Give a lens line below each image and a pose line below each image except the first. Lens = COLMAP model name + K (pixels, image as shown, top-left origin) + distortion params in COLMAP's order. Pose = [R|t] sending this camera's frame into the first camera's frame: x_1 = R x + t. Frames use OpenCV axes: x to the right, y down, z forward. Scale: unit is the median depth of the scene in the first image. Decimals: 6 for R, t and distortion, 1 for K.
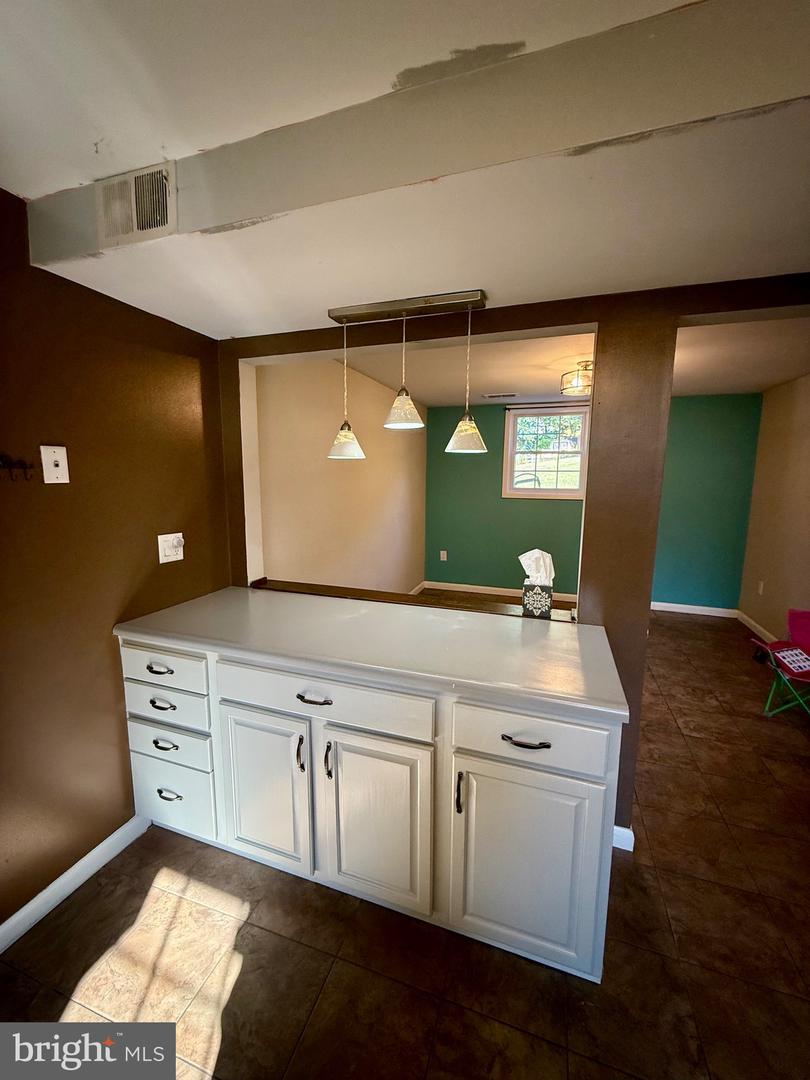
lens RADIAL K [[435.4, 0, 405.6], [0, 435.4, 536.4], [0, 0, 1]] dist [0.001876, 0.000086]
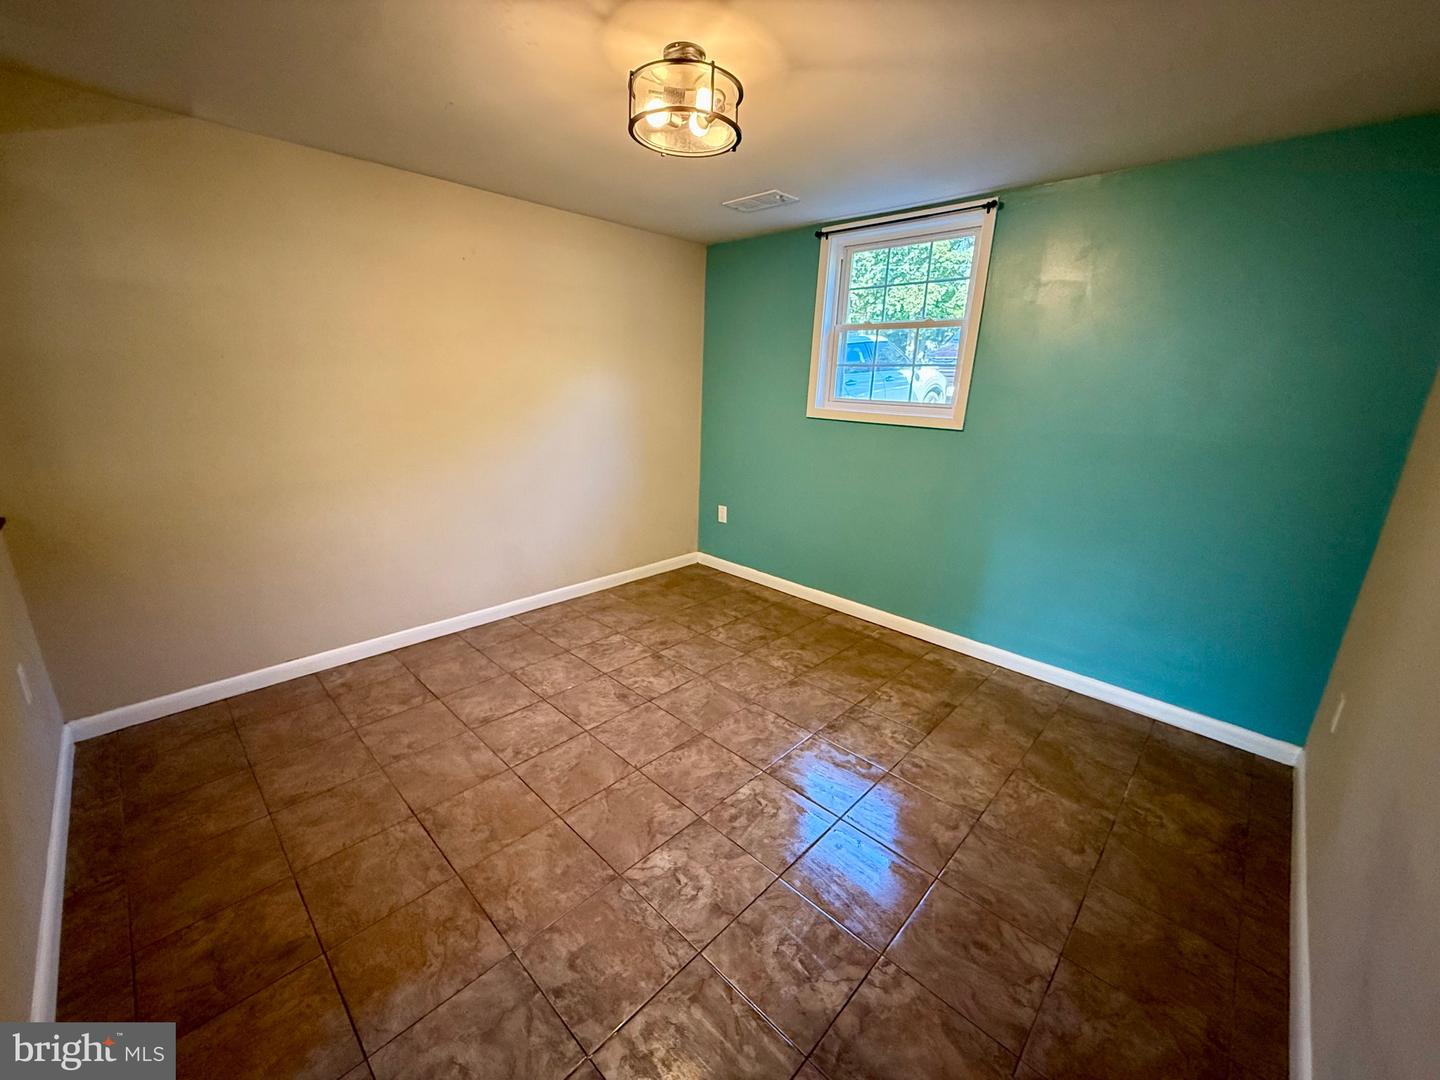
lens RADIAL K [[580.5, 0, 710.9], [0, 580.5, 542.2], [0, 0, 1]] dist [0.001876, 0.000086]
pose [[0.900742, 0.132451, -0.413667, 0.443786], [-0.075863, 0.985707, 0.150423, -0.037967], [0.427678, -0.104110, 0.897916, 0.319865]]
